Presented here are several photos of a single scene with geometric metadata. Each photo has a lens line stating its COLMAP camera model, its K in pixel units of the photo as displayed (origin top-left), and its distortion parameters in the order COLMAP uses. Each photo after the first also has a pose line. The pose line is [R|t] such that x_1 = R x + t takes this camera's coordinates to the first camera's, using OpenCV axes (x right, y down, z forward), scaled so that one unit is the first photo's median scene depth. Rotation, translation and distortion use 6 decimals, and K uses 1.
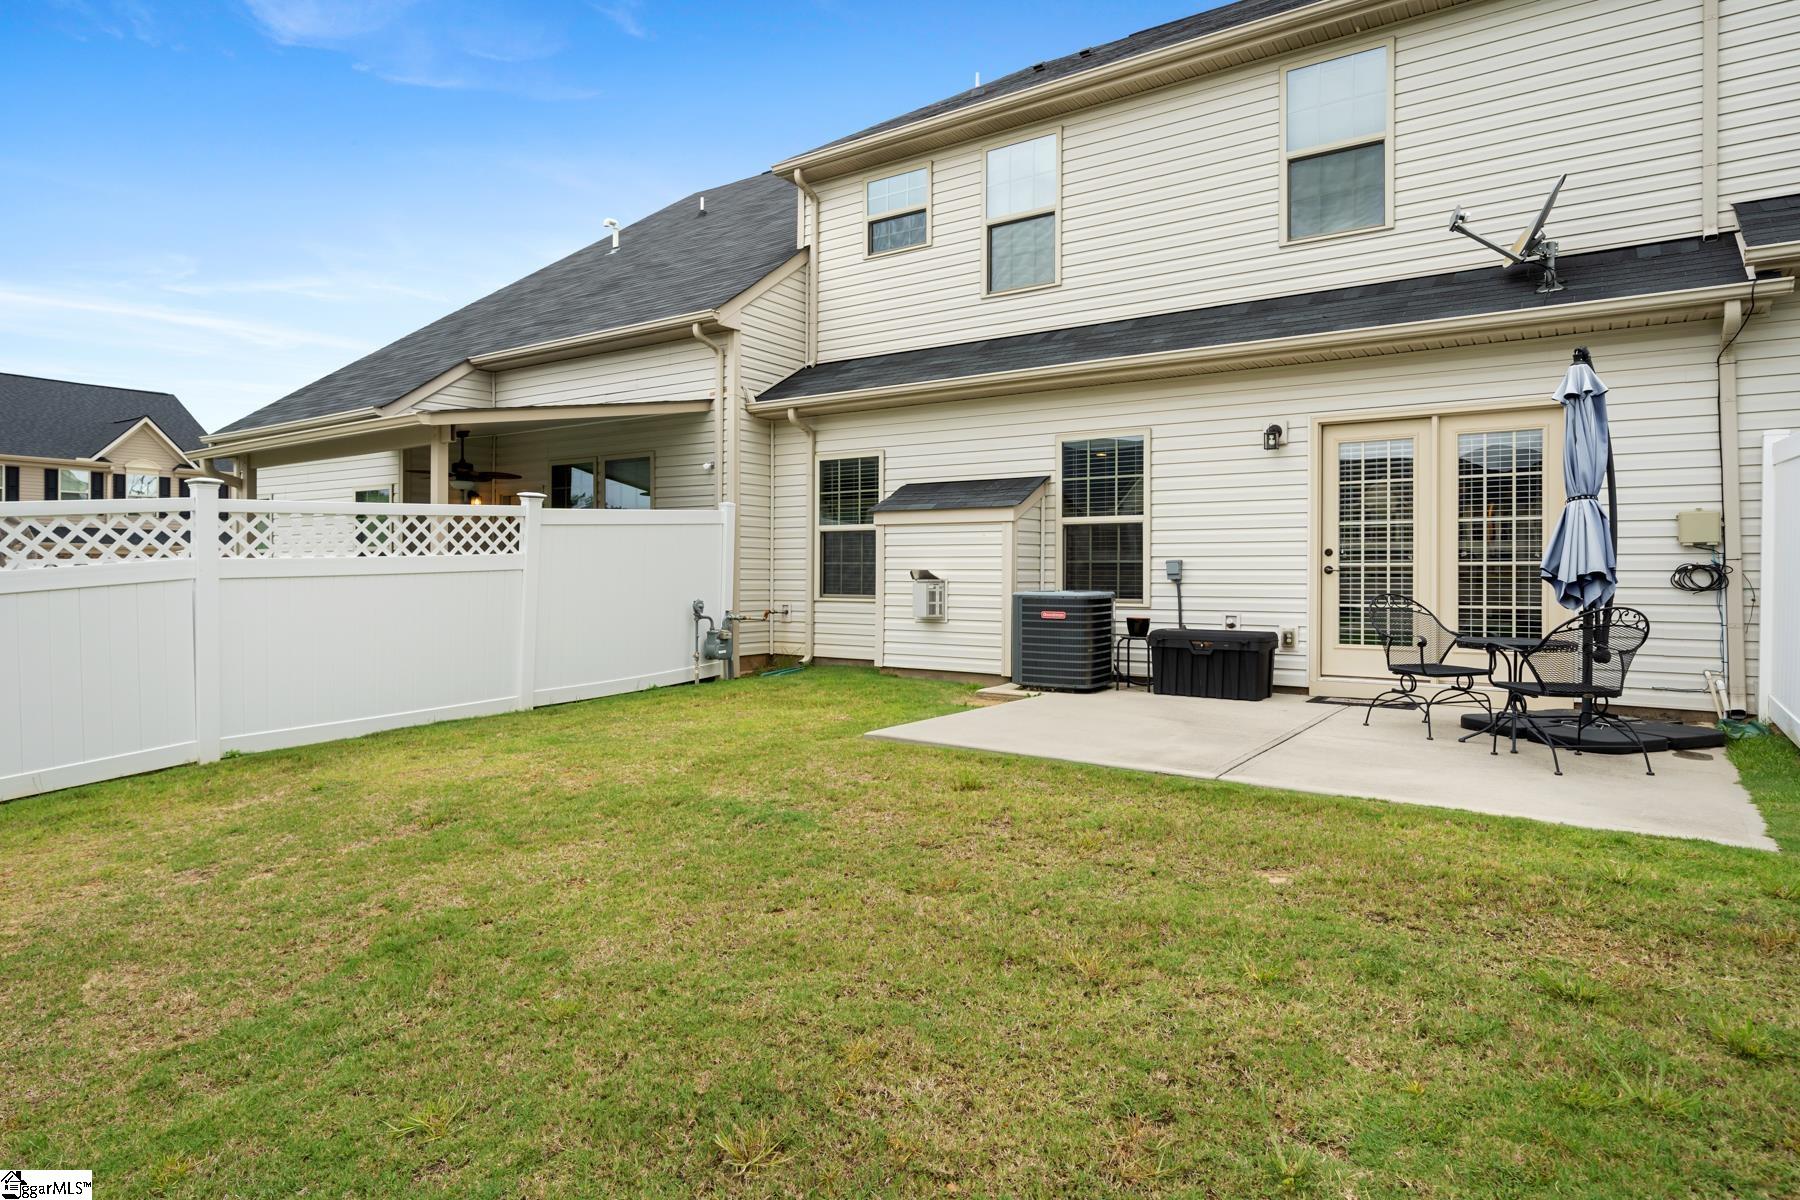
lens RADIAL K [[1036.9, 0, 898.6], [0, 1036.9, 568.6], [0, 0, 1]] dist [0.003821, -0.000203]
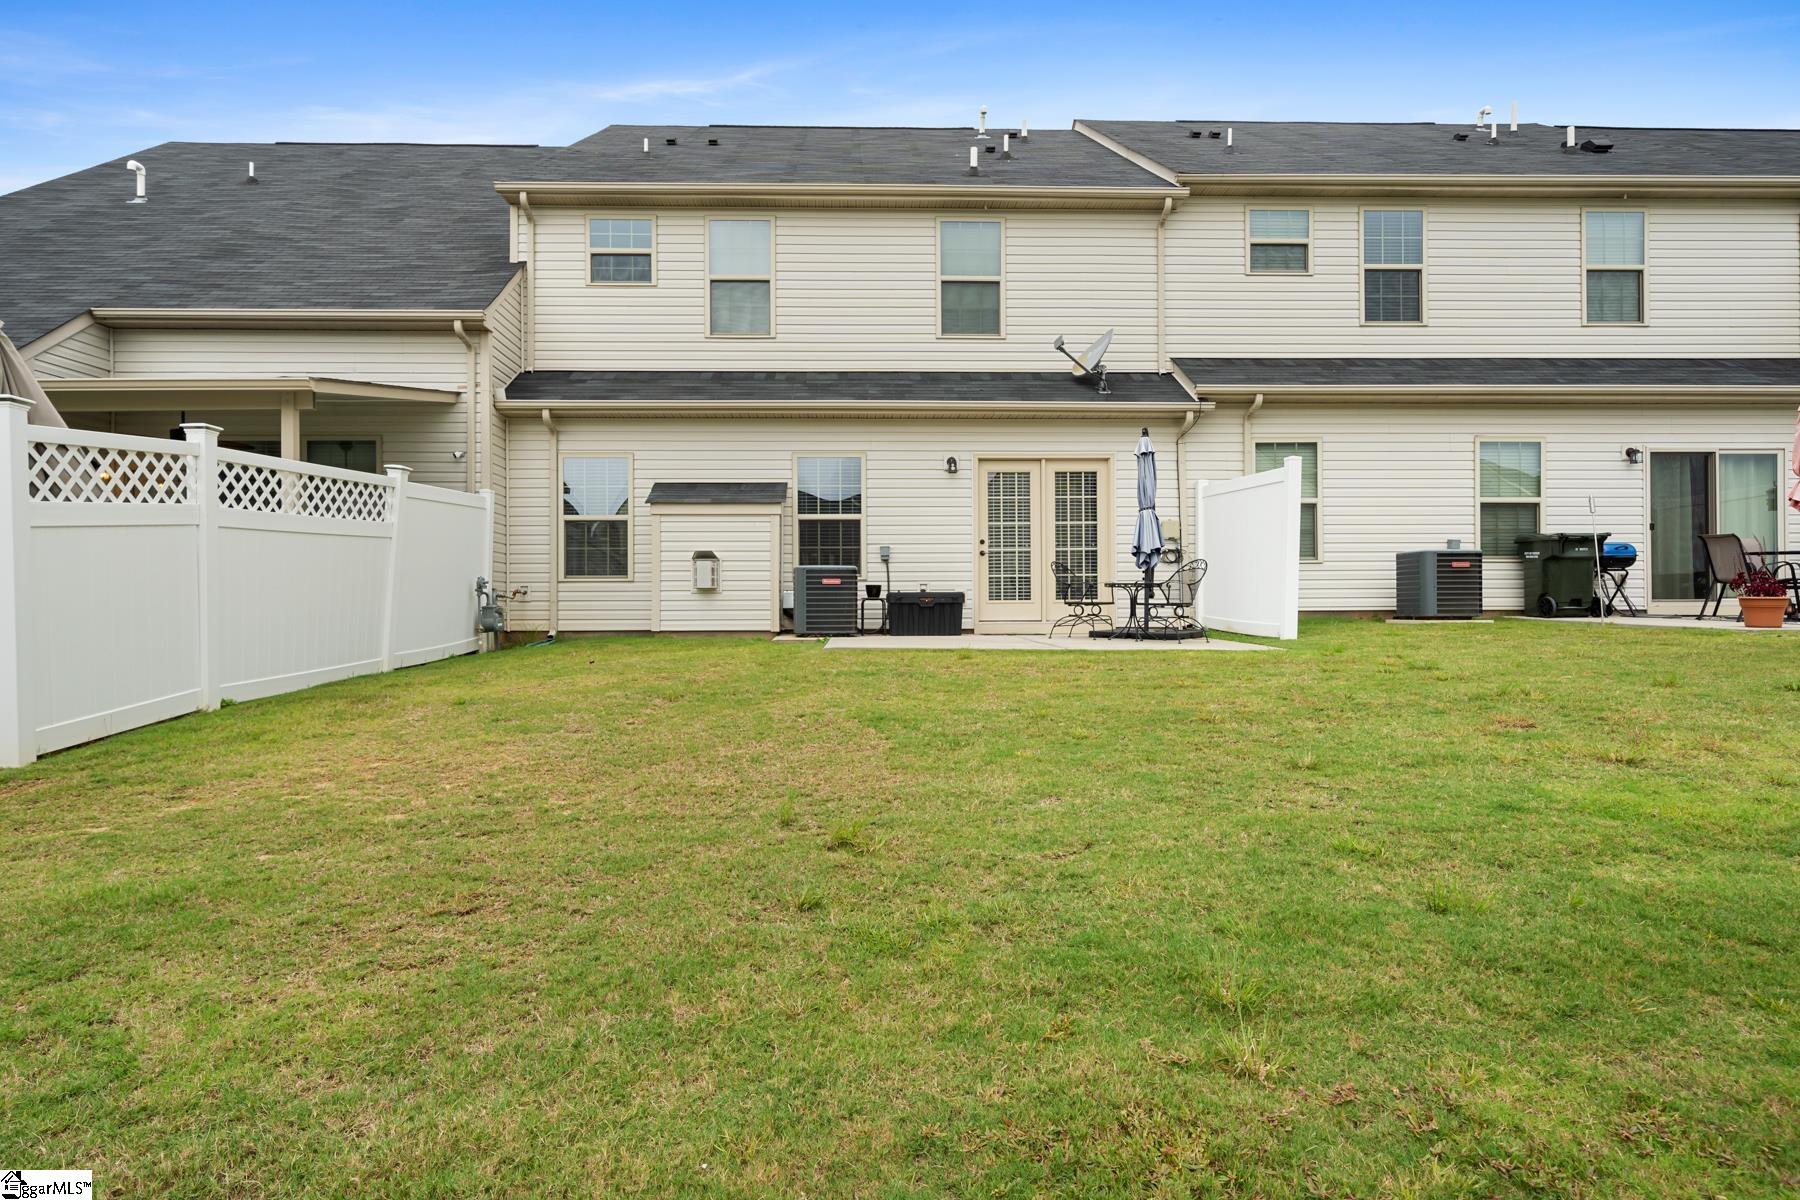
lens RADIAL K [[1027.5, 0, 900.0], [0, 1027.5, 600.0], [0, 0, 1]] dist [-0.001935, -0.001767]
pose [[0.797433, -0.003487, 0.603398, -0.538033], [0.005085, 0.999987, -0.000940, 0.063364], [-0.603387, 0.003818, 0.797440, -0.133921]]
